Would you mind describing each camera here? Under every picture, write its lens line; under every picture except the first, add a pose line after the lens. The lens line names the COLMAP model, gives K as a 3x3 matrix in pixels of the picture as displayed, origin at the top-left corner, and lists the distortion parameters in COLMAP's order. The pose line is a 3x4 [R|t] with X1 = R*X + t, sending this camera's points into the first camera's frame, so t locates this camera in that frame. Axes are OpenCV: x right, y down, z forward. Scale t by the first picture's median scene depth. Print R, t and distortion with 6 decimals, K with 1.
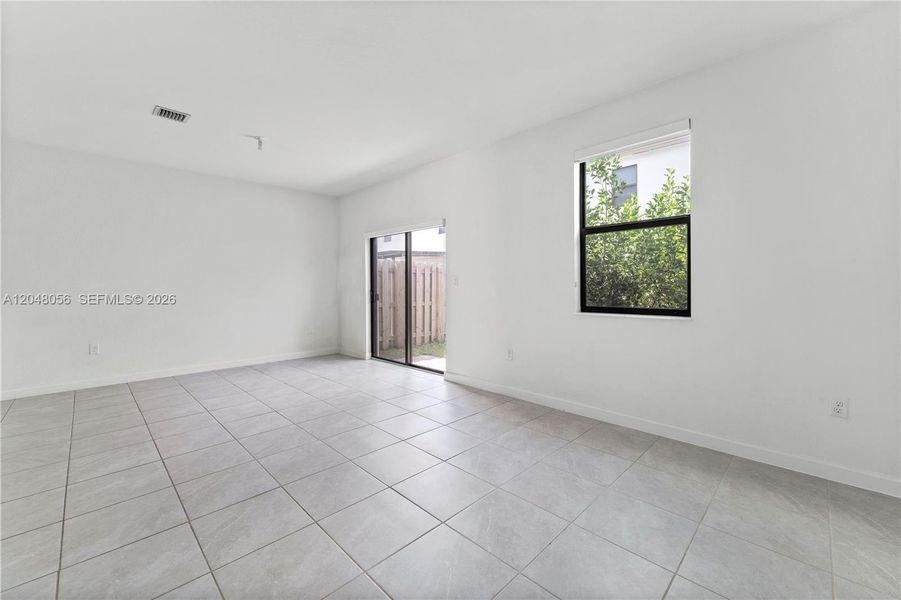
lens RADIAL K [[365.8, 0, 444.6], [0, 365.8, 295.0], [0, 0, 1]] dist [0.000163, 0.000015]
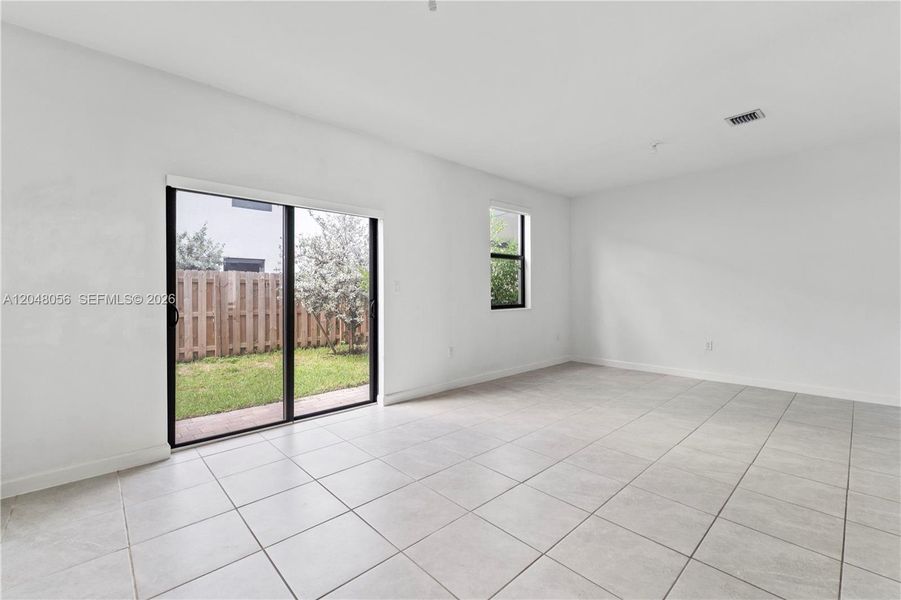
lens RADIAL K [[389.7, 0, 440.3], [0, 389.7, 291.4], [0, 0, 1]] dist [-0.000344, -0.000206]
pose [[0.033003, 0.006076, 0.999437, -1.190563], [0.031651, 0.999474, -0.007122, -0.022120], [-0.998954, 0.031869, 0.032793, 1.138588]]
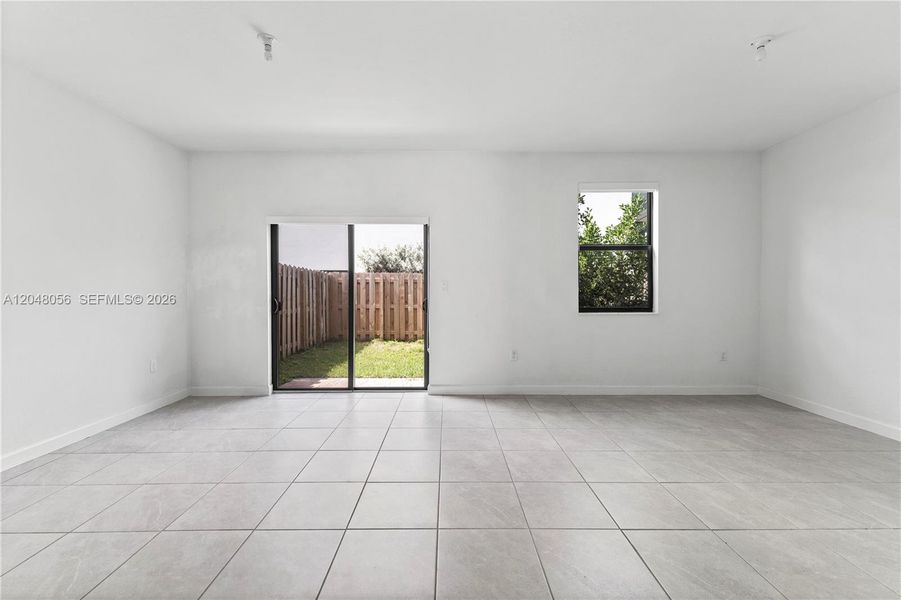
lens RADIAL K [[371.8, 0, 443.9], [0, 371.8, 301.1], [0, 0, 1]] dist [-0.002646, -0.000467]
pose [[0.698577, -0.016228, 0.715351, -0.855963], [0.015680, 0.999850, 0.007370, -0.009268], [-0.715363, 0.006069, 0.698726, 0.443724]]
